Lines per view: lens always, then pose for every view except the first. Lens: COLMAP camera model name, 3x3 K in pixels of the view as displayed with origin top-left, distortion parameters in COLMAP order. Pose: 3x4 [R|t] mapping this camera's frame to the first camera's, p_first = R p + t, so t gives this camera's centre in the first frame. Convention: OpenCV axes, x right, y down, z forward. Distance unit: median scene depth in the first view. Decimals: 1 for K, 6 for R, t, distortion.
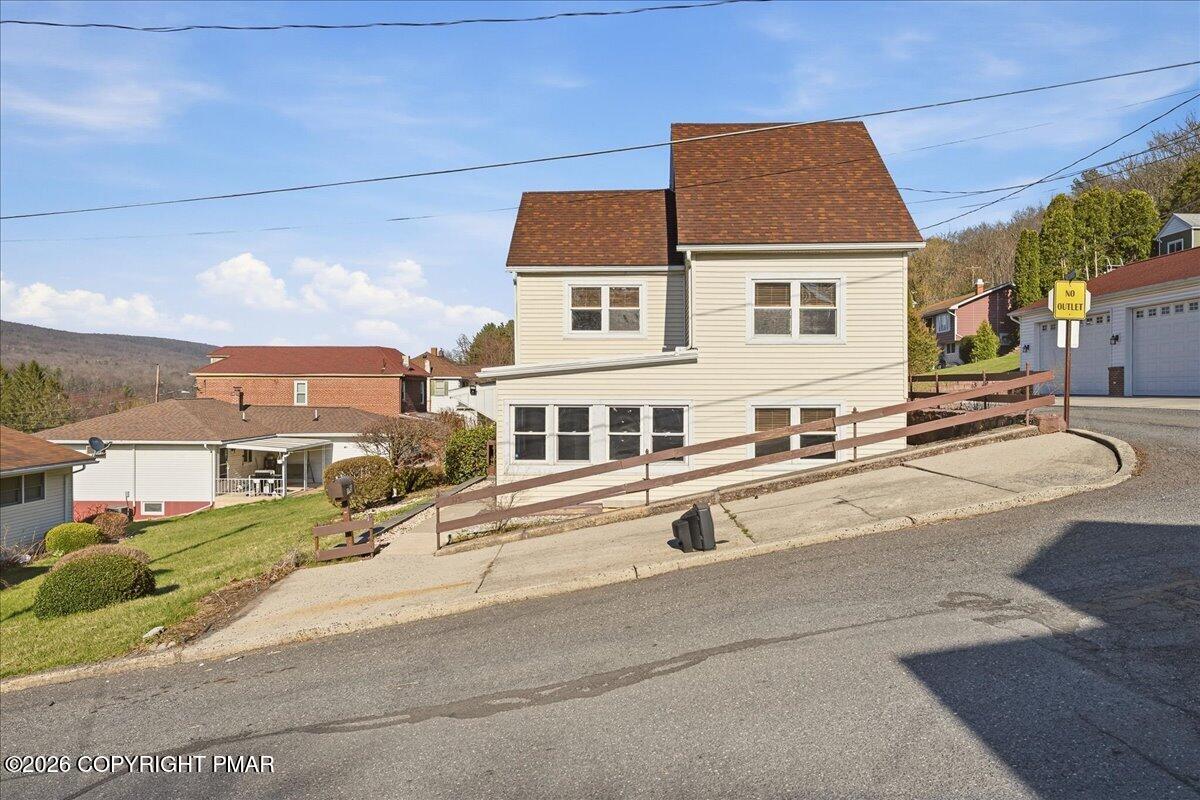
lens RADIAL K [[849.5, 0, 605.8], [0, 849.5, 391.9], [0, 0, 1]] dist [0.005270, 0.002489]
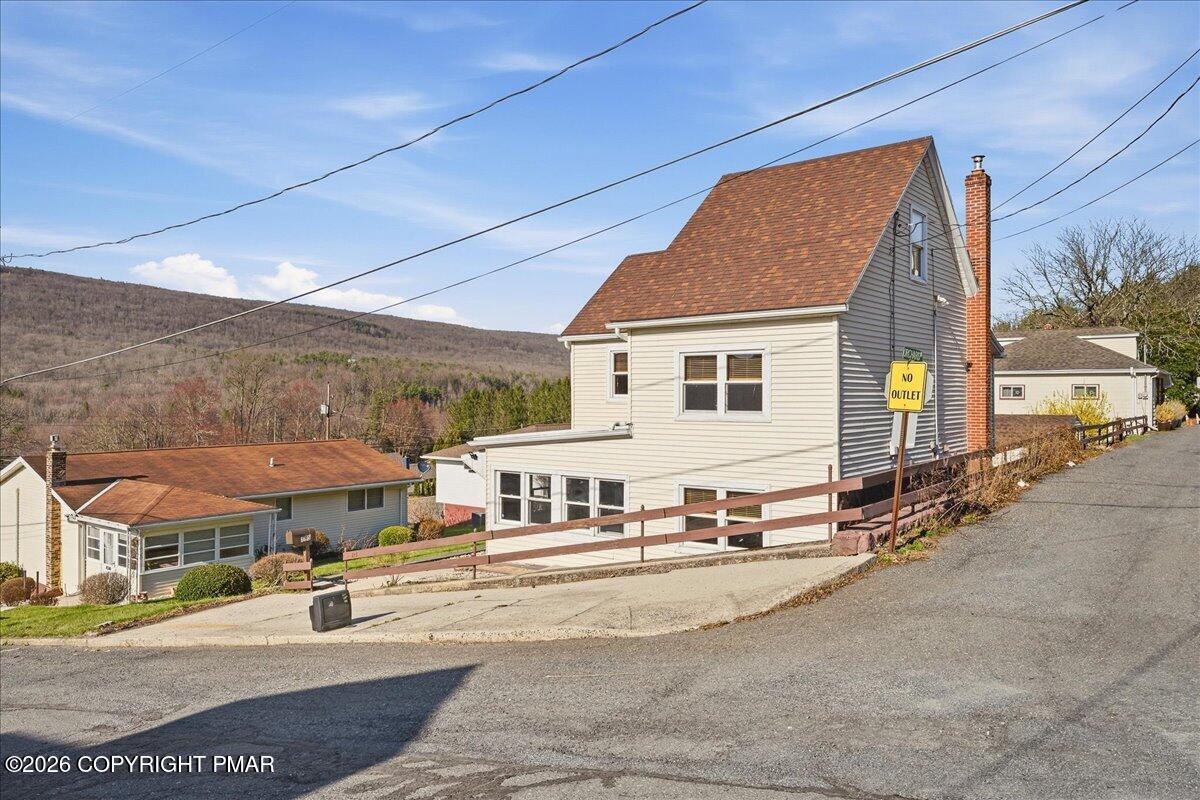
lens RADIAL K [[849.5, 0, 543.6], [0, 849.5, 396.0], [0, 0, 1]] dist [0.005270, 0.002489]
pose [[0.785308, -0.002512, -0.619100, 0.638373], [0.002585, 0.999996, -0.000778, -0.082607], [0.619099, -0.000989, 0.785312, 0.150475]]
